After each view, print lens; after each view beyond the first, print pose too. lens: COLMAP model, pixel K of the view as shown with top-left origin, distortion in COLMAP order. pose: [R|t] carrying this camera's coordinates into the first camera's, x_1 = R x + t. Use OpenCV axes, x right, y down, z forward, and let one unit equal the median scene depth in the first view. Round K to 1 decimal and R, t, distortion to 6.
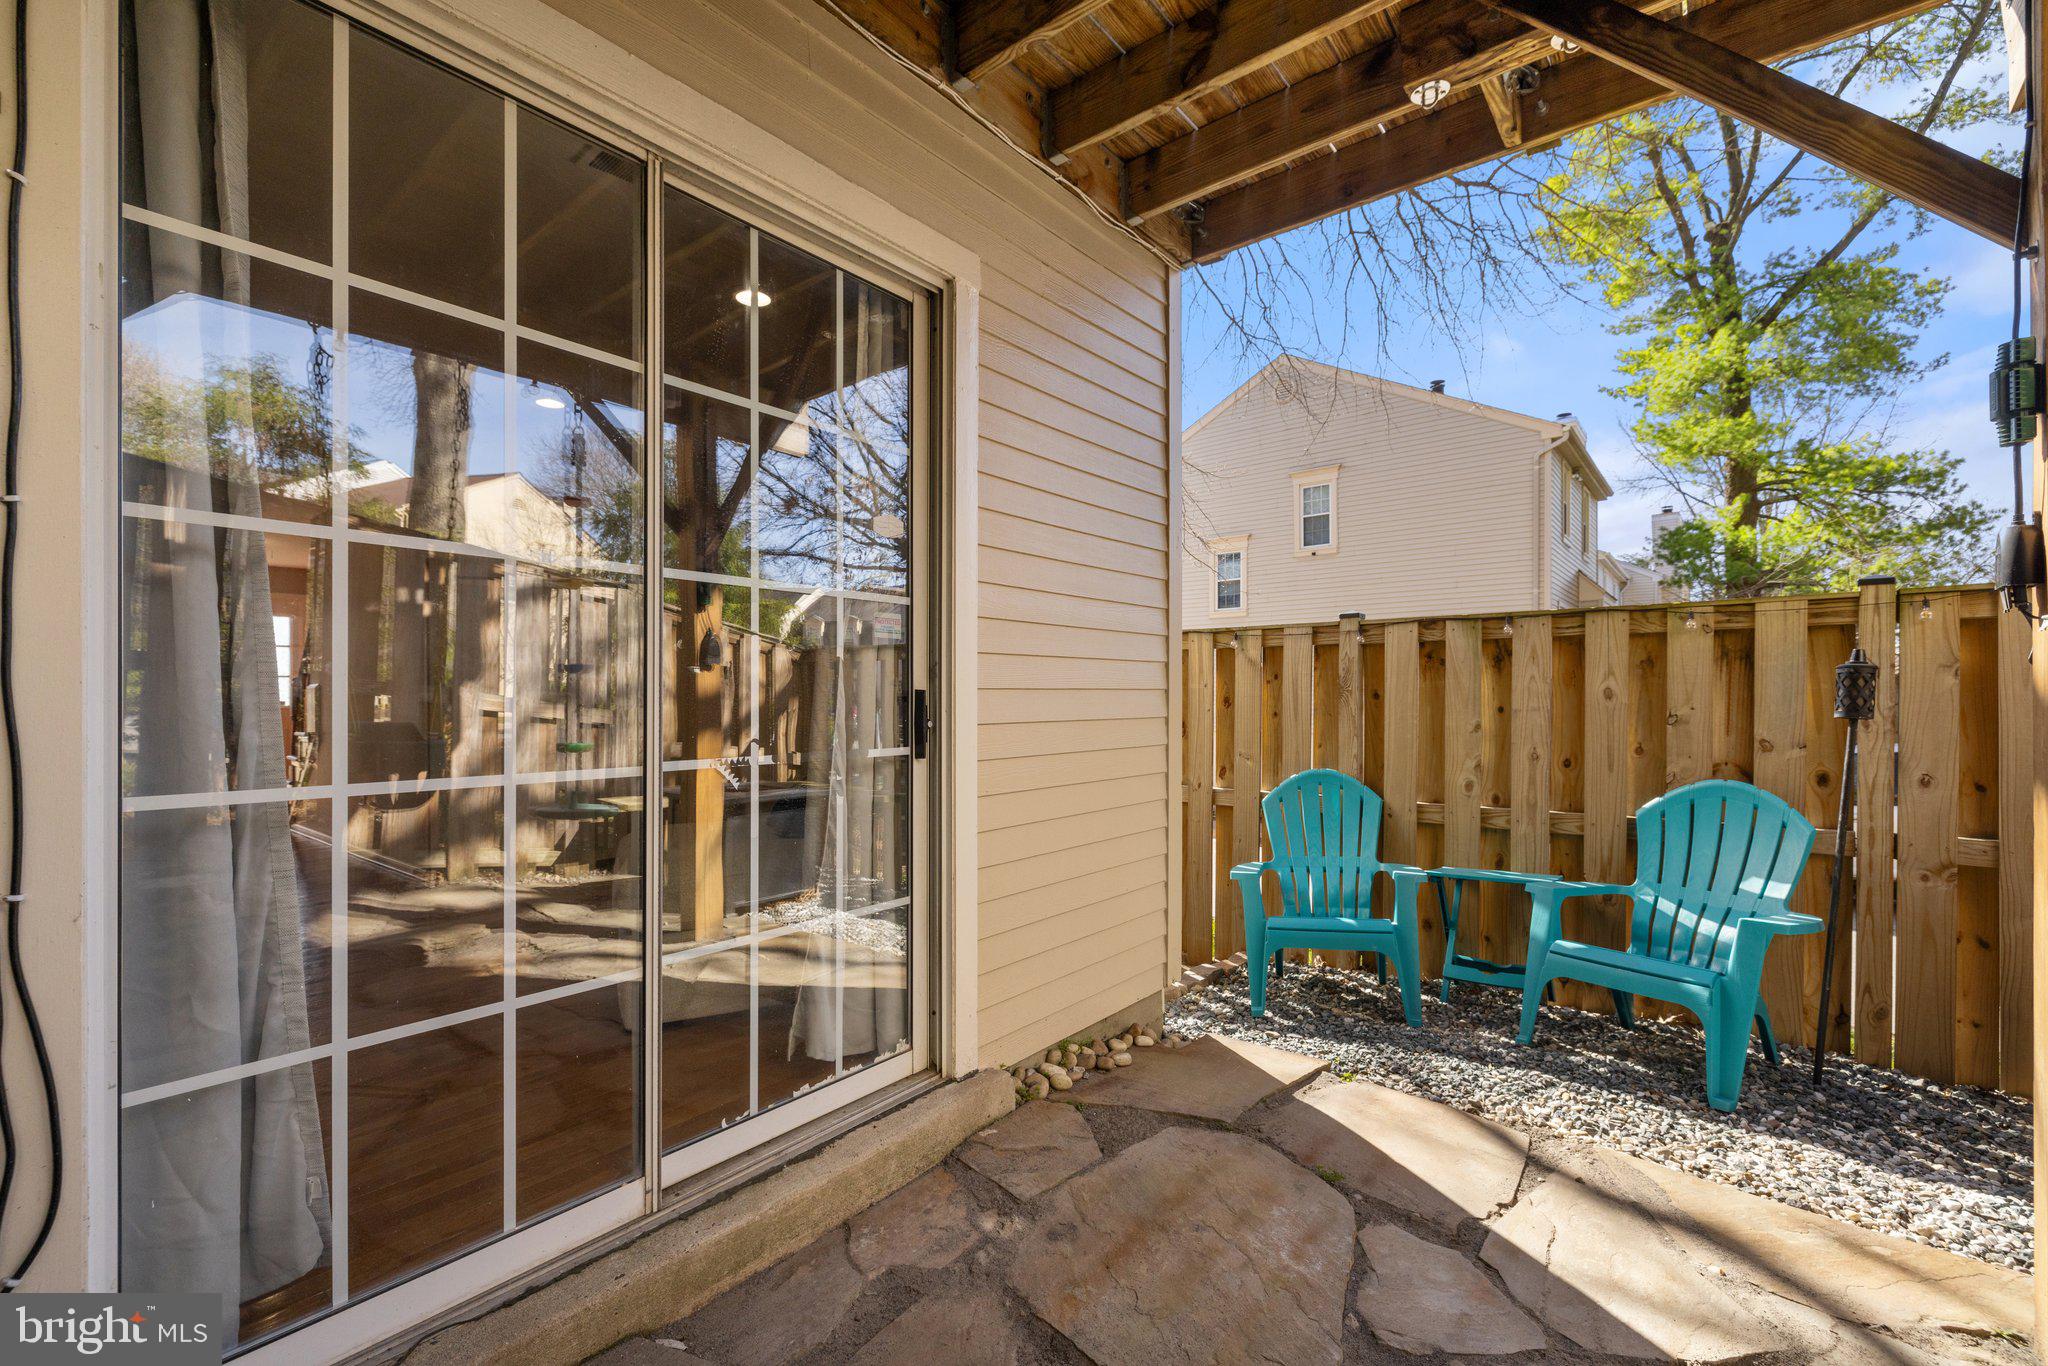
lens RADIAL K [[860.6, 0, 1021.4], [0, 860.6, 699.8], [0, 0, 1]] dist [0.001783, -0.000189]
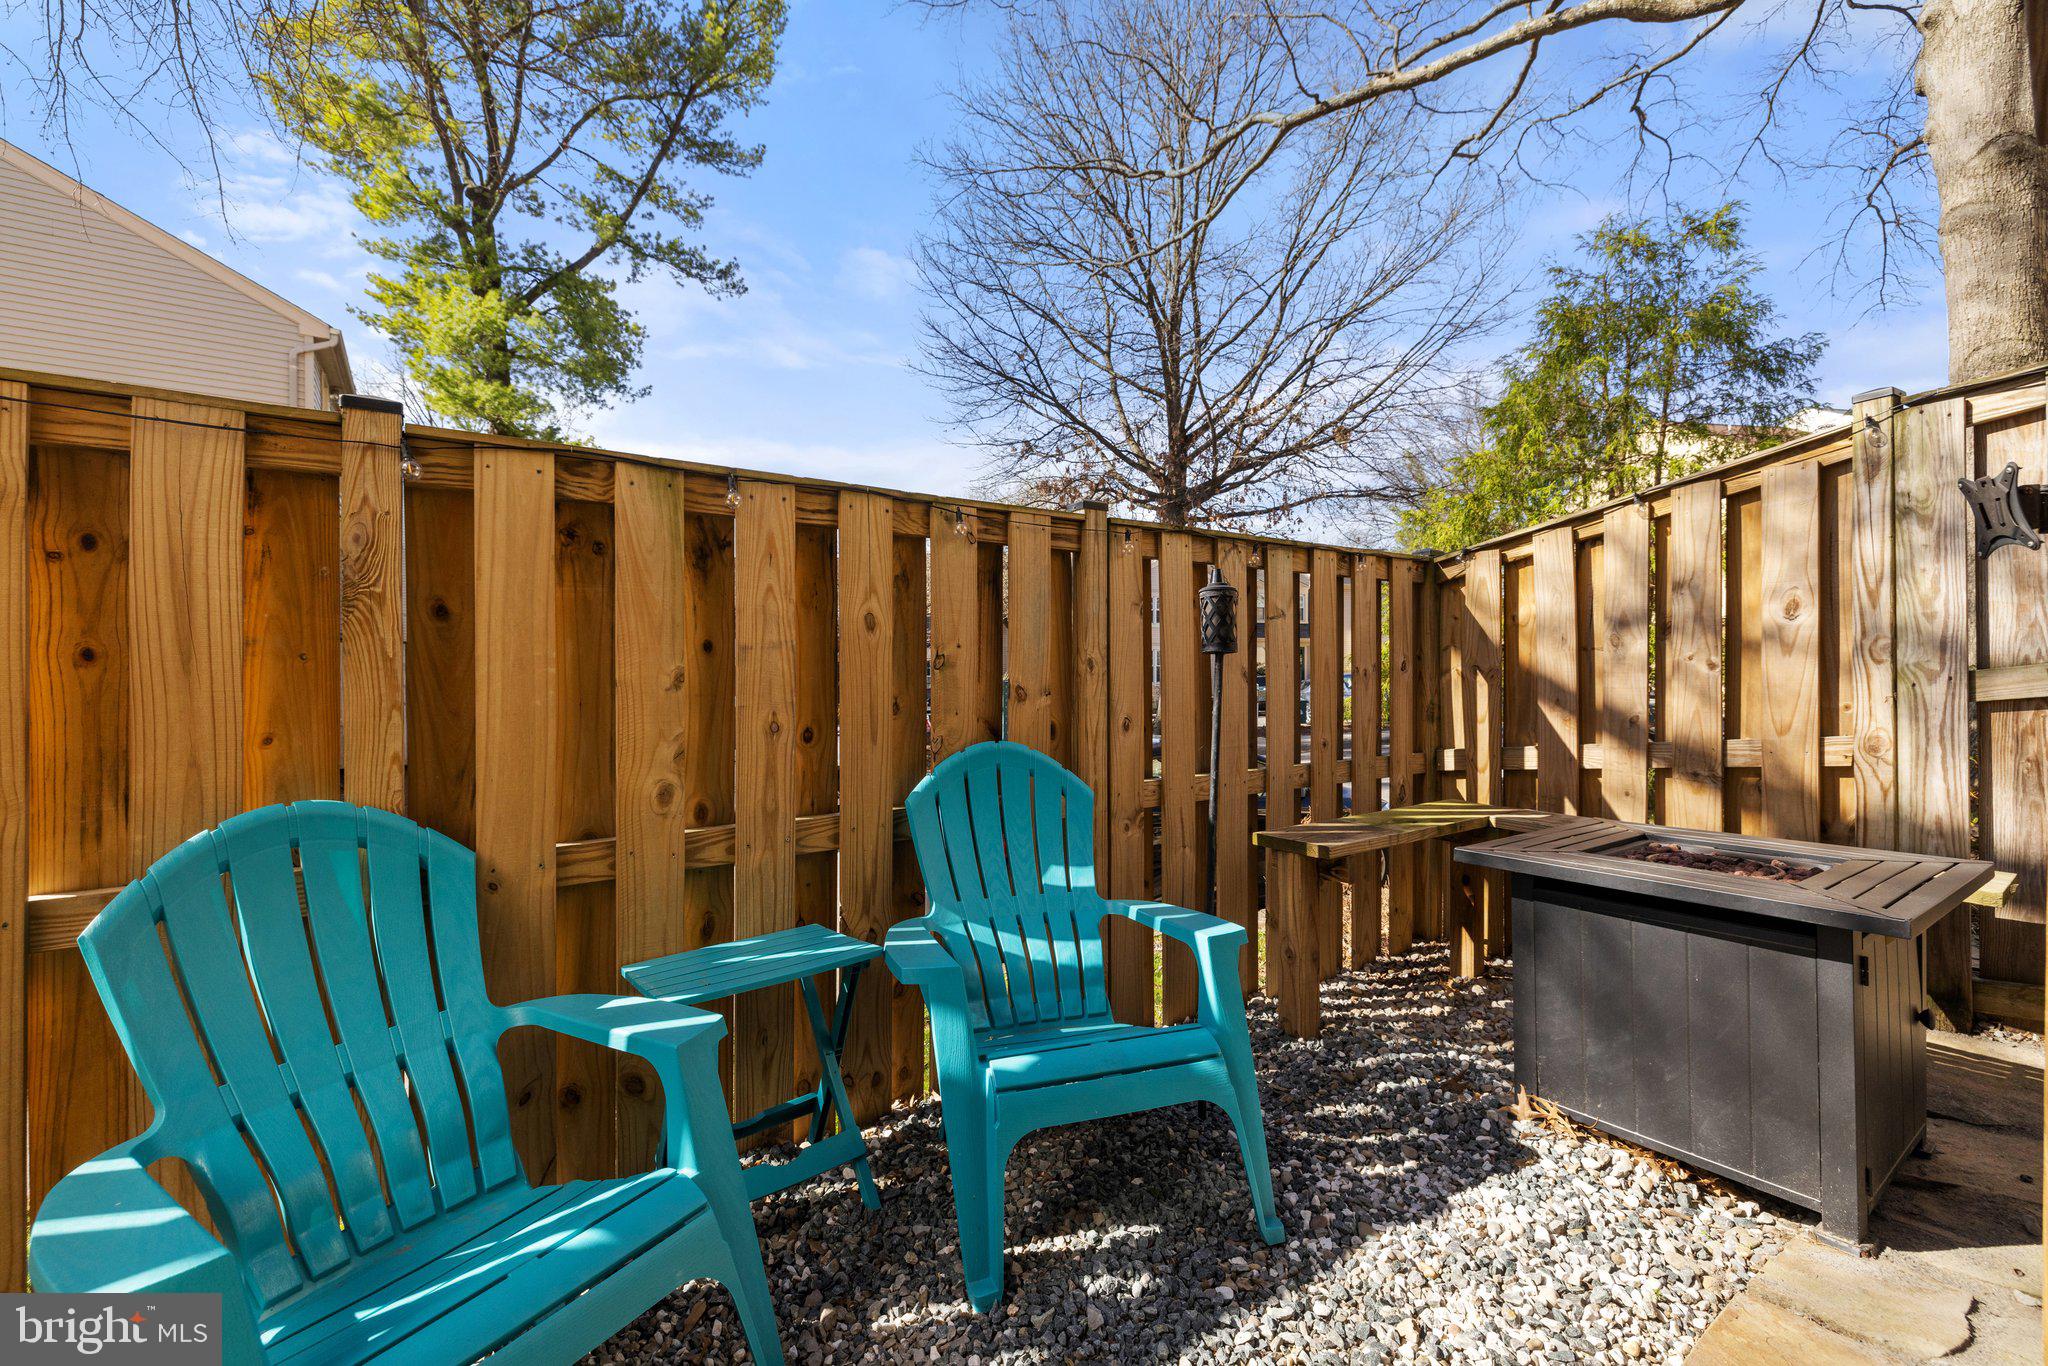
lens RADIAL K [[860.6, 0, 1023.0], [0, 860.6, 678.4], [0, 0, 1]] dist [0.001783, -0.000189]
pose [[0.270865, -0.010468, 0.962560, 0.084890], [0.000743, 0.999943, 0.010666, 0.025245], [-0.962617, -0.002174, 0.270857, 0.643677]]
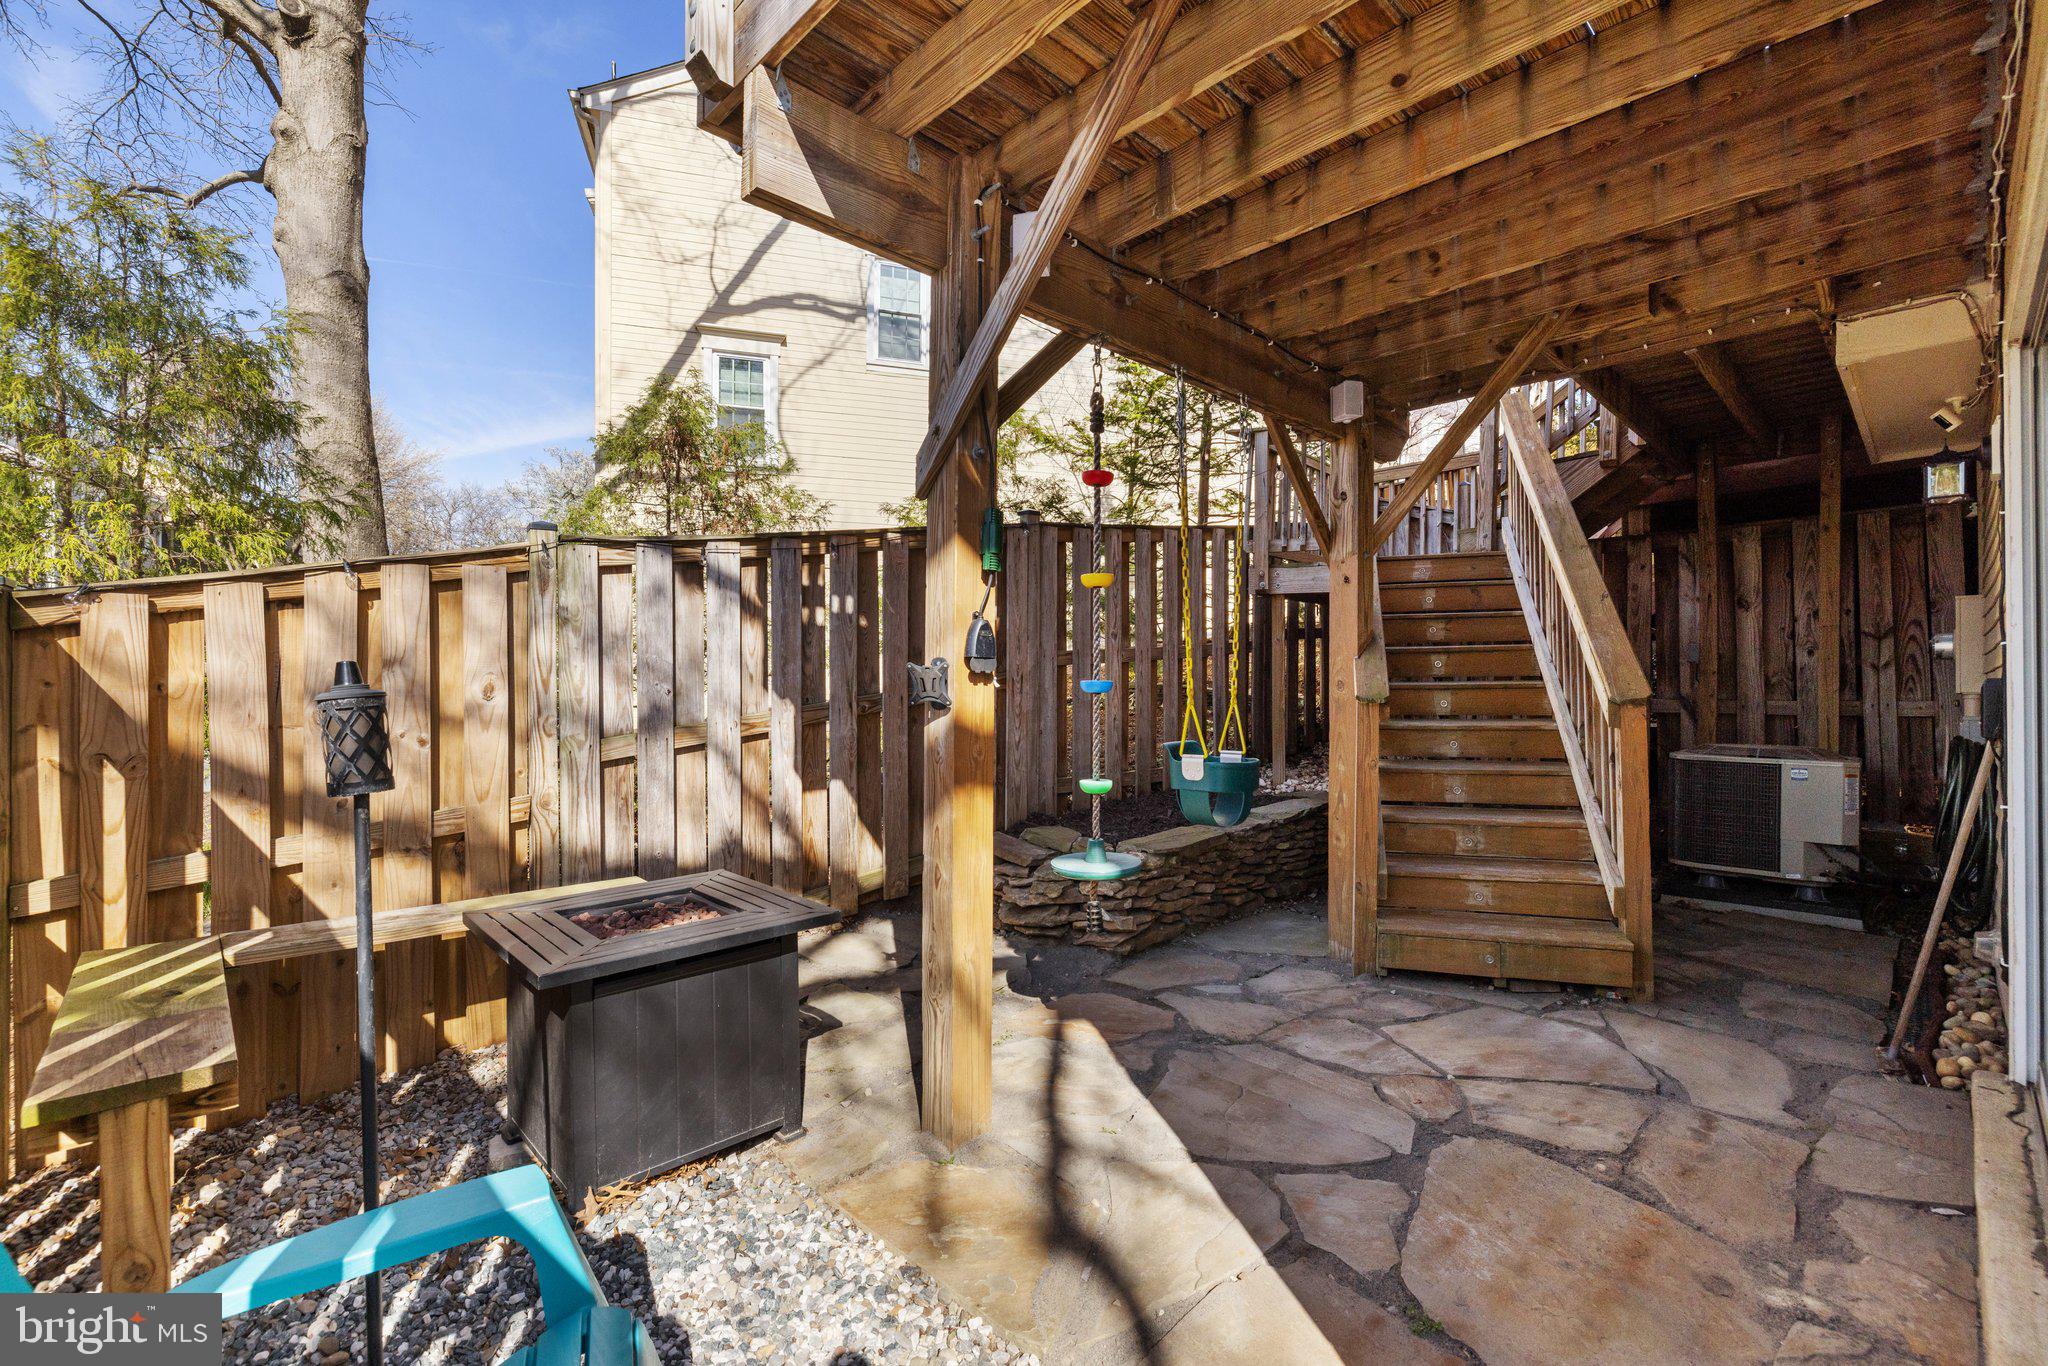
lens RADIAL K [[860.6, 0, 1024.0], [0, 860.6, 685.1], [0, 0, 1]] dist [0.001783, -0.000189]
pose [[-0.990934, 0.002053, 0.134332, 0.336691], [0.001429, 0.999988, -0.004741, -0.027133], [-0.134340, -0.004506, -0.990925, 0.987418]]
